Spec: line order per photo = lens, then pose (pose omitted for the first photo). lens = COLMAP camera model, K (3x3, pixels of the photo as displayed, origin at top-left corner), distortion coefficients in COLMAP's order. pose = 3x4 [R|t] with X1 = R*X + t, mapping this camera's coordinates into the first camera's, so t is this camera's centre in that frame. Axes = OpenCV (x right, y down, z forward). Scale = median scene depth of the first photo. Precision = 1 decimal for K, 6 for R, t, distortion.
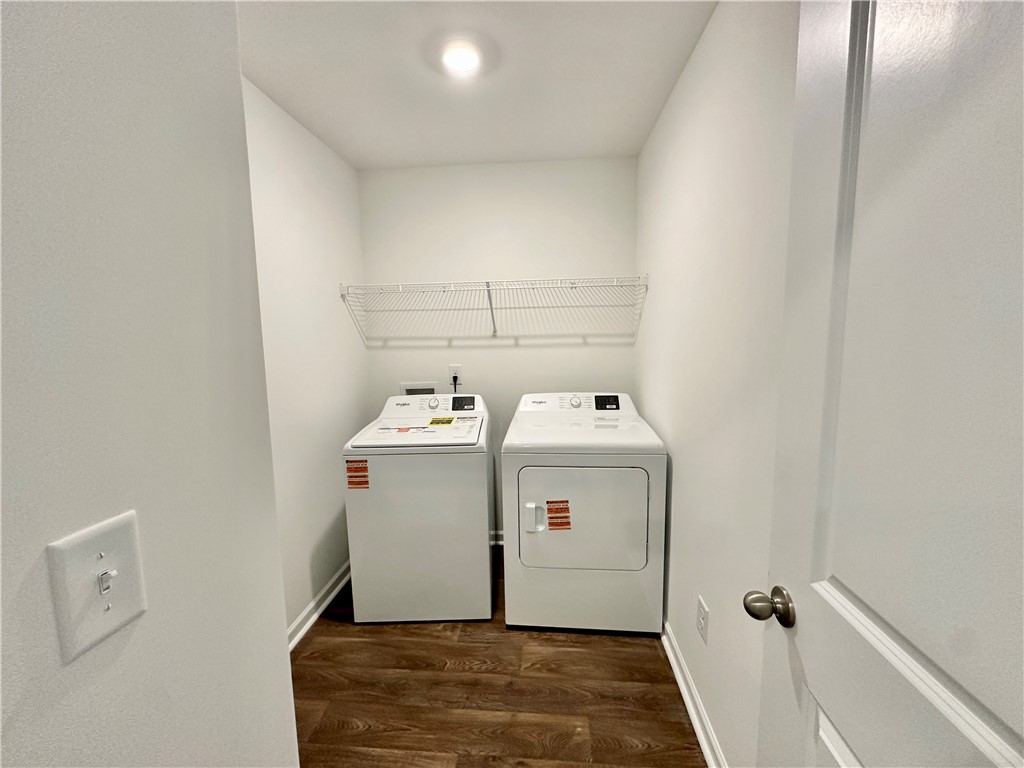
lens RADIAL K [[406.5, 0, 511.8], [0, 406.5, 382.4], [0, 0, 1]] dist [-0.009138, -0.000177]
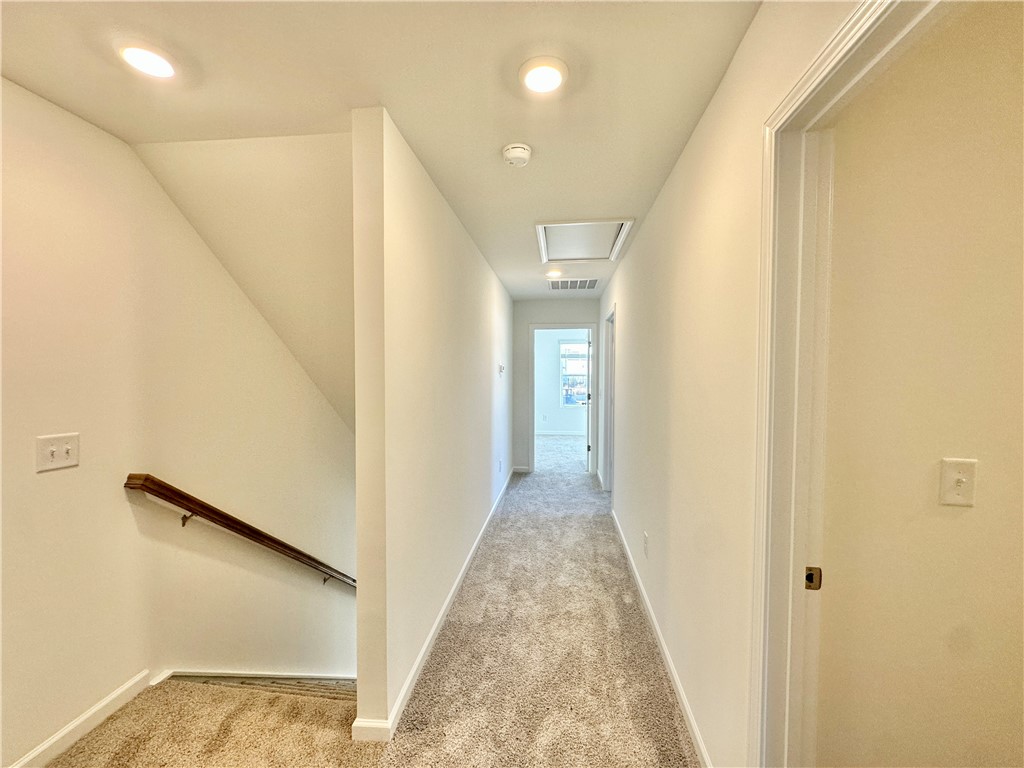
lens RADIAL K [[406.5, 0, 512.9], [0, 406.5, 384.0], [0, 0, 1]] dist [-0.009138, -0.000177]
pose [[-0.016456, 0.042845, -0.998946, 1.189592], [-0.123566, 0.991336, 0.044554, 0.093790], [0.992200, 0.124169, -0.011019, -1.430115]]
